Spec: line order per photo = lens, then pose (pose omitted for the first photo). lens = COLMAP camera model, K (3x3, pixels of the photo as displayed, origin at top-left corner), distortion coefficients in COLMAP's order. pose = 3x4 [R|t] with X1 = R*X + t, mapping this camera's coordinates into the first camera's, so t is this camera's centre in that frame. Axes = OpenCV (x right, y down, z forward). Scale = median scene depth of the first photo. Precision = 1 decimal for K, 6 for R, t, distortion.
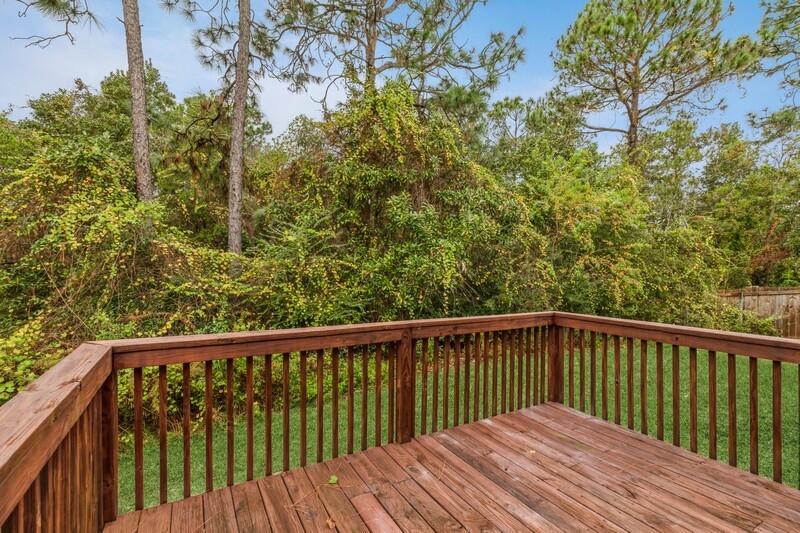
lens RADIAL K [[359.6, 0, 398.8], [0, 359.6, 274.7], [0, 0, 1]] dist [0.002826, 0.000131]
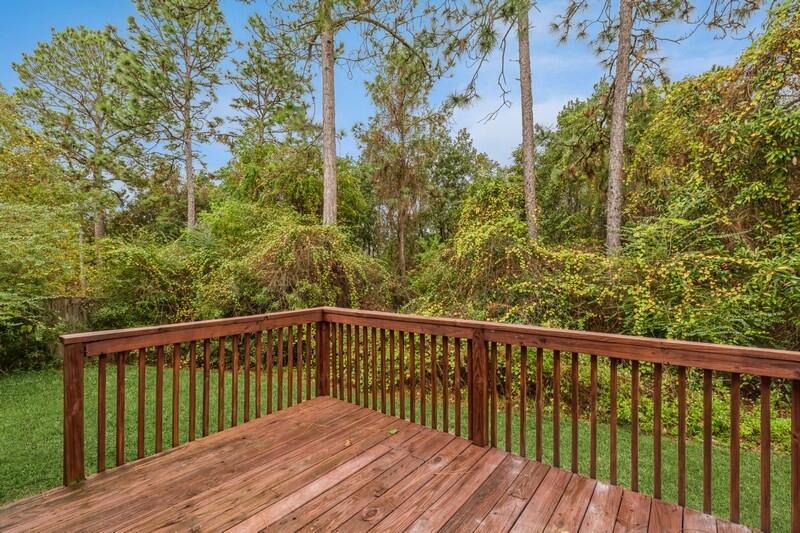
lens RADIAL K [[359.6, 0, 400.9], [0, 359.6, 266.6], [0, 0, 1]] dist [0.002826, 0.000131]
pose [[0.388186, -0.018102, -0.921403, 0.332293], [-0.003111, 0.999776, -0.020952, -0.001850], [0.921576, 0.011000, 0.388042, 0.160679]]
